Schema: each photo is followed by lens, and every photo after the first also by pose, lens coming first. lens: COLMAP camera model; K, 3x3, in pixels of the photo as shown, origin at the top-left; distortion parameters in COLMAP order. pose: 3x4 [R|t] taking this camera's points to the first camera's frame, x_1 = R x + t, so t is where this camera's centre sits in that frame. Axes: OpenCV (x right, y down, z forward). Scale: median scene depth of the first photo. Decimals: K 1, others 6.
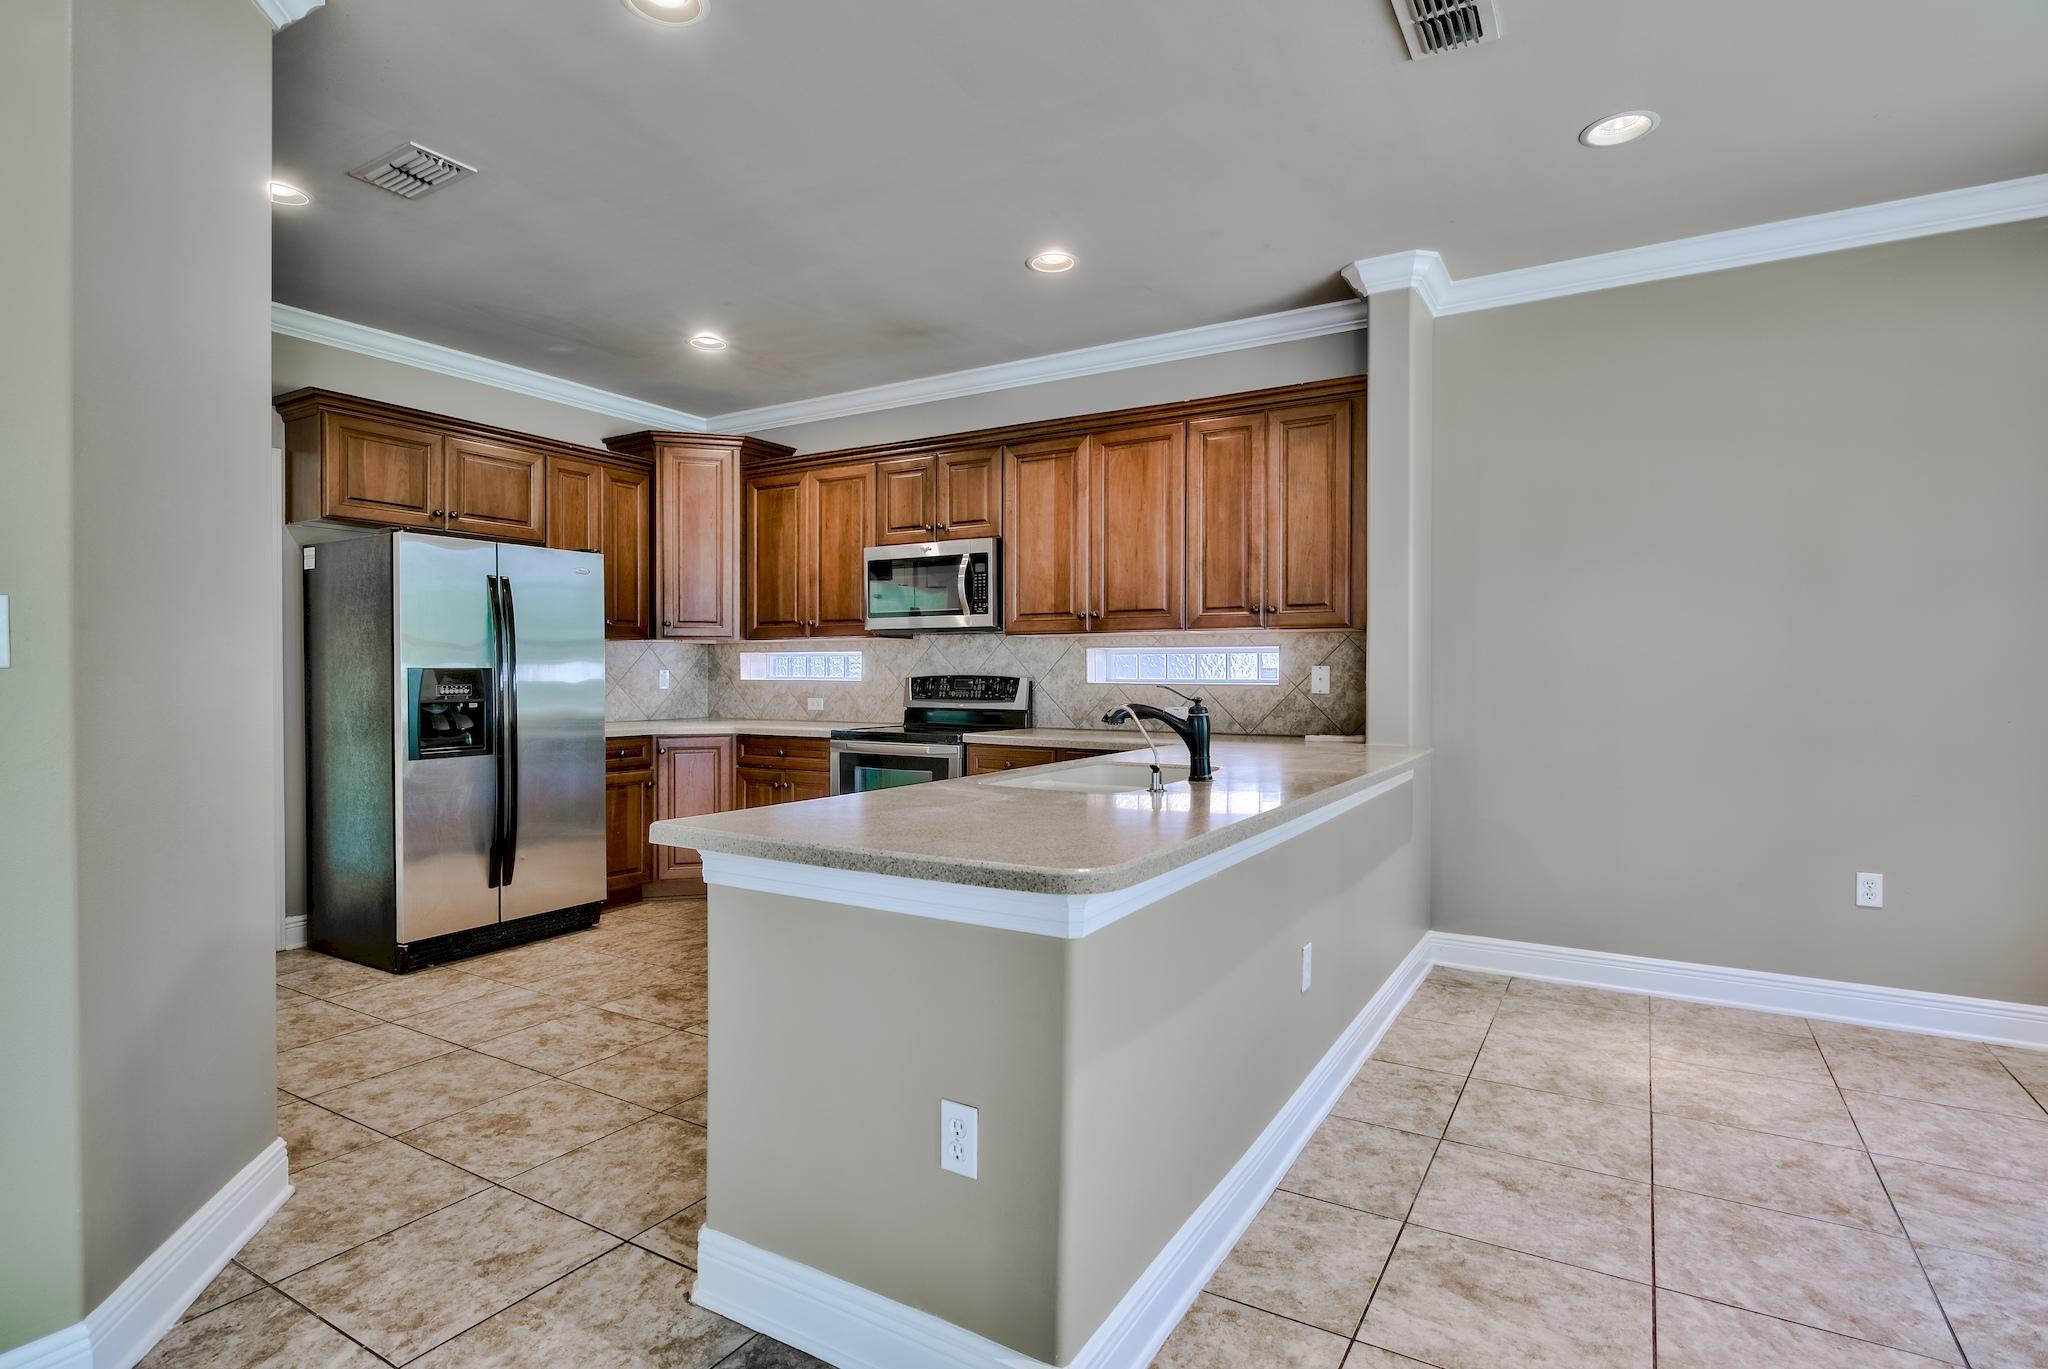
lens RADIAL K [[1013.4, 0, 1018.1], [0, 1013.4, 685.2], [0, 0, 1]] dist [-0.003845, -0.000184]
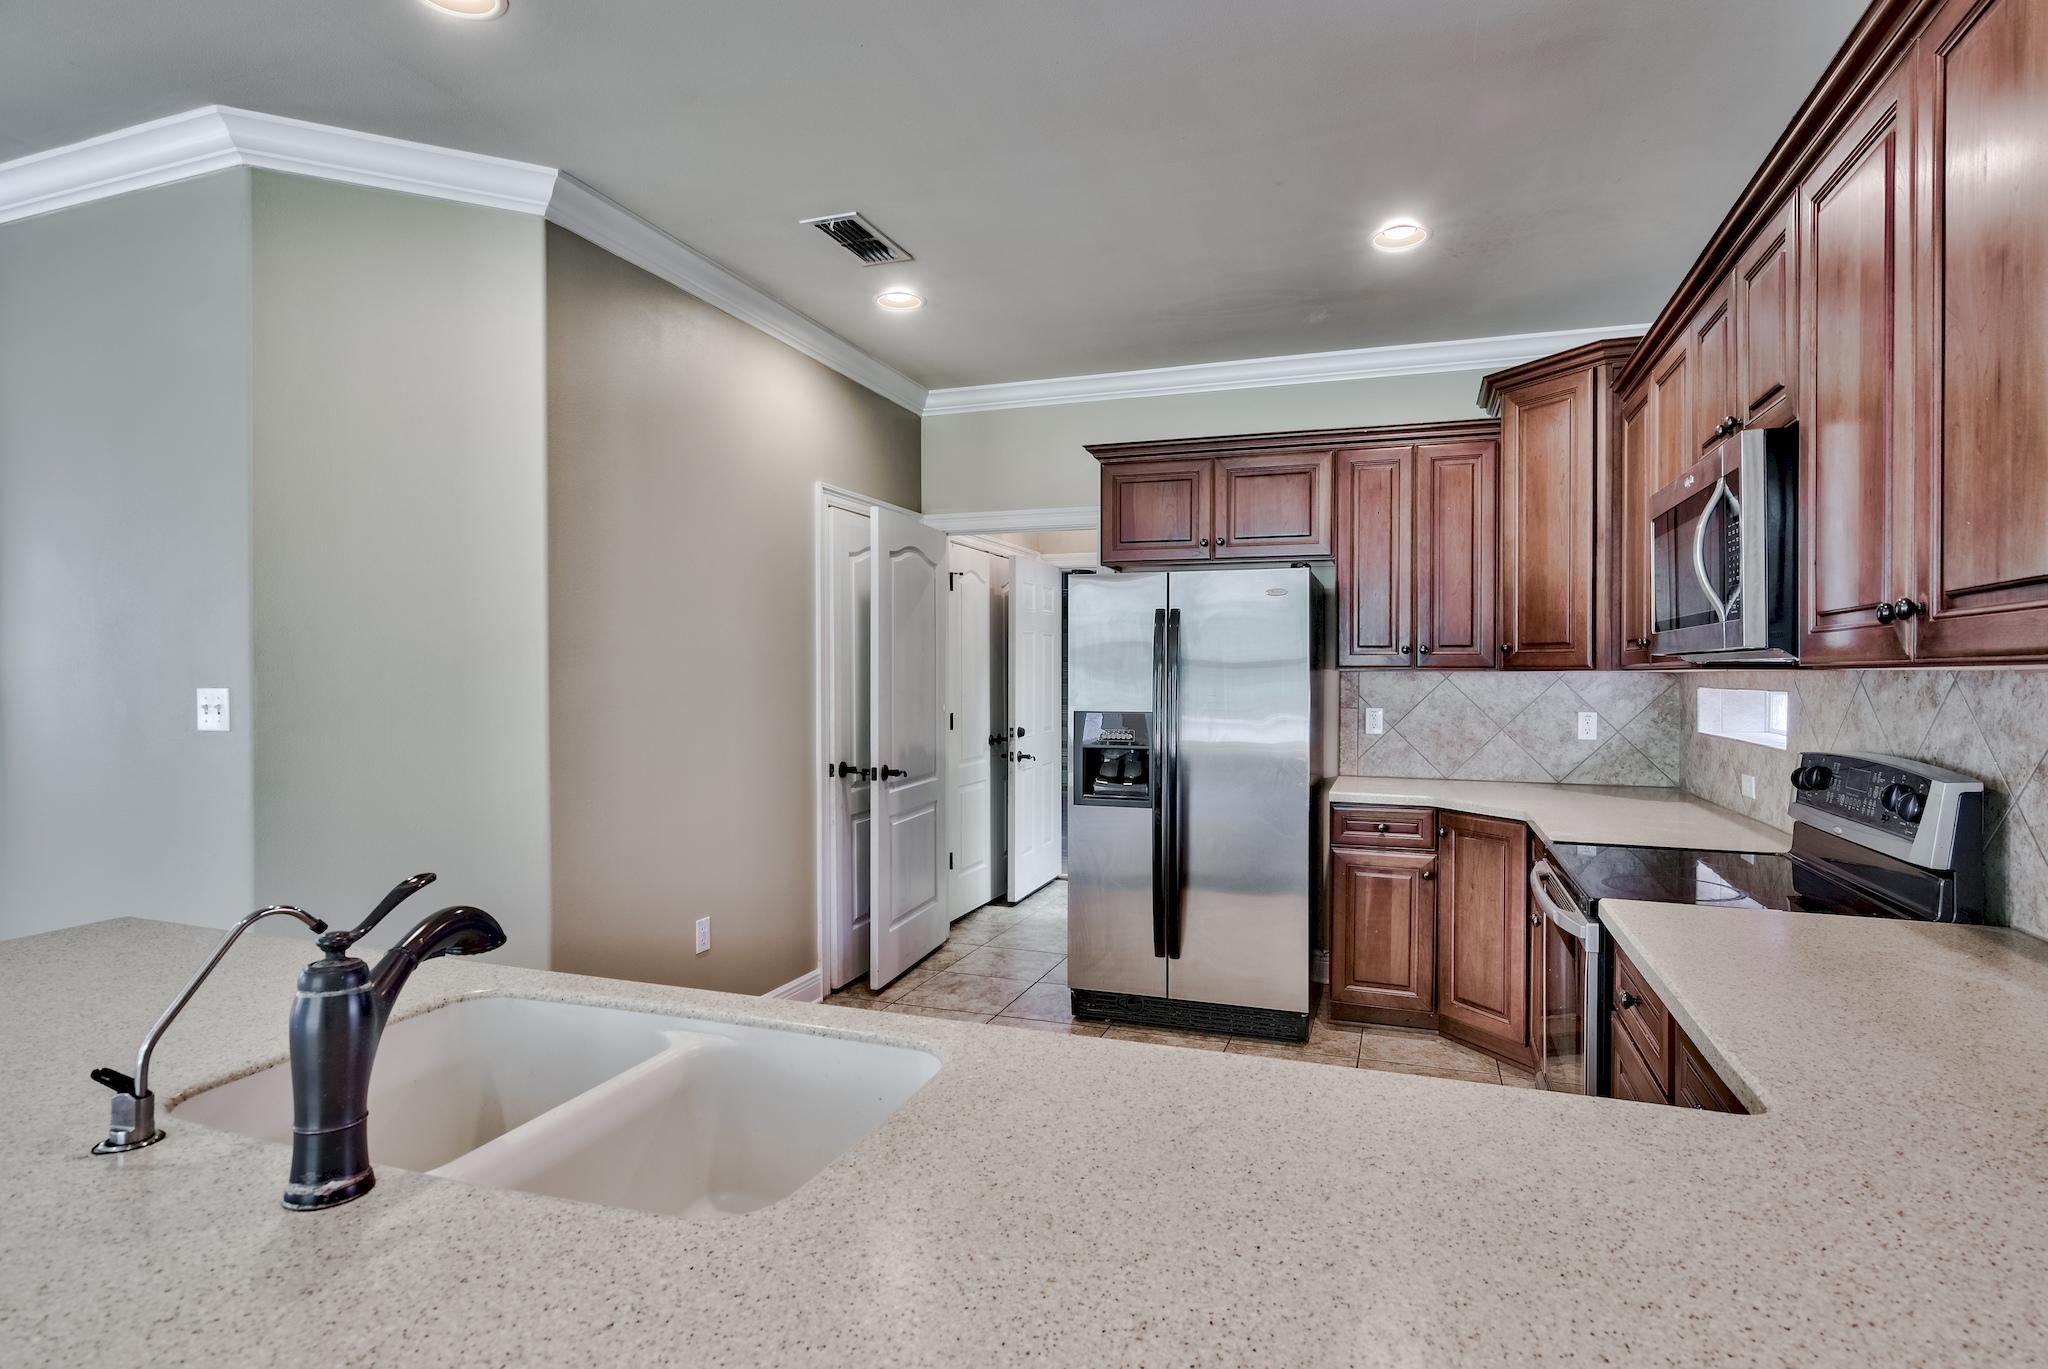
lens RADIAL K [[1027.6, 0, 1038.7], [0, 1027.6, 651.8], [0, 0, 1]] dist [-0.001932, -0.000314]
pose [[0.185670, -0.018088, -0.982446, 0.356419], [-0.016826, 0.999625, -0.021584, -0.047118], [0.982468, 0.020538, 0.185297, 0.713312]]
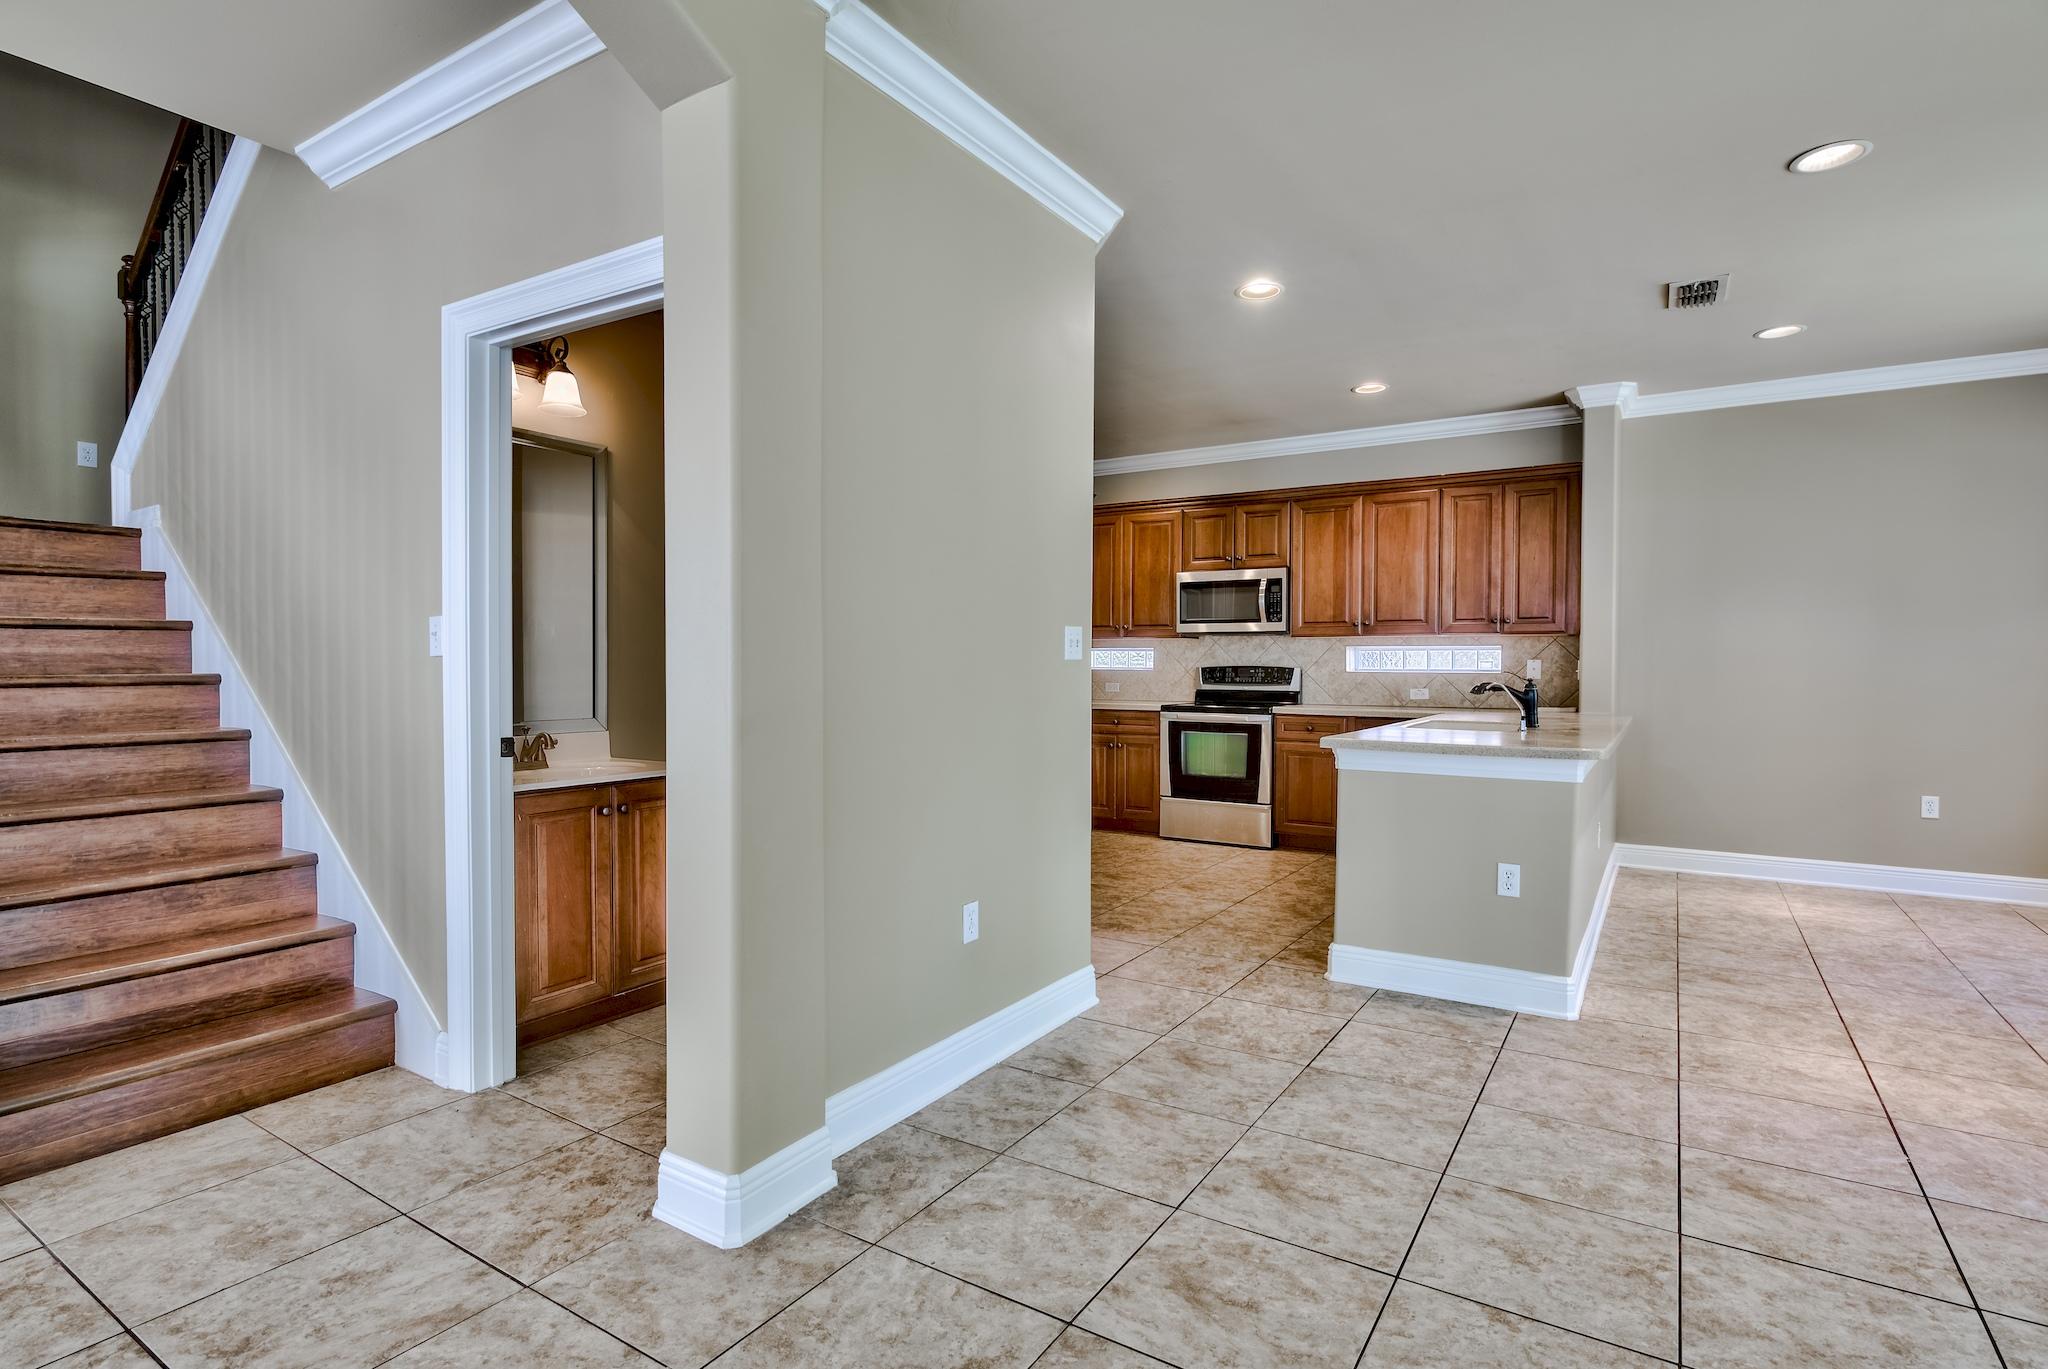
lens RADIAL K [[996.9, 0, 1024.0], [0, 996.9, 684.5], [0, 0, 1]] dist [-0.000766, -0.000872]
pose [[0.999661, 0.002870, -0.025868, -0.388837], [-0.002668, 0.999966, 0.007830, 0.006918], [0.025890, -0.007758, 0.999635, -0.429129]]
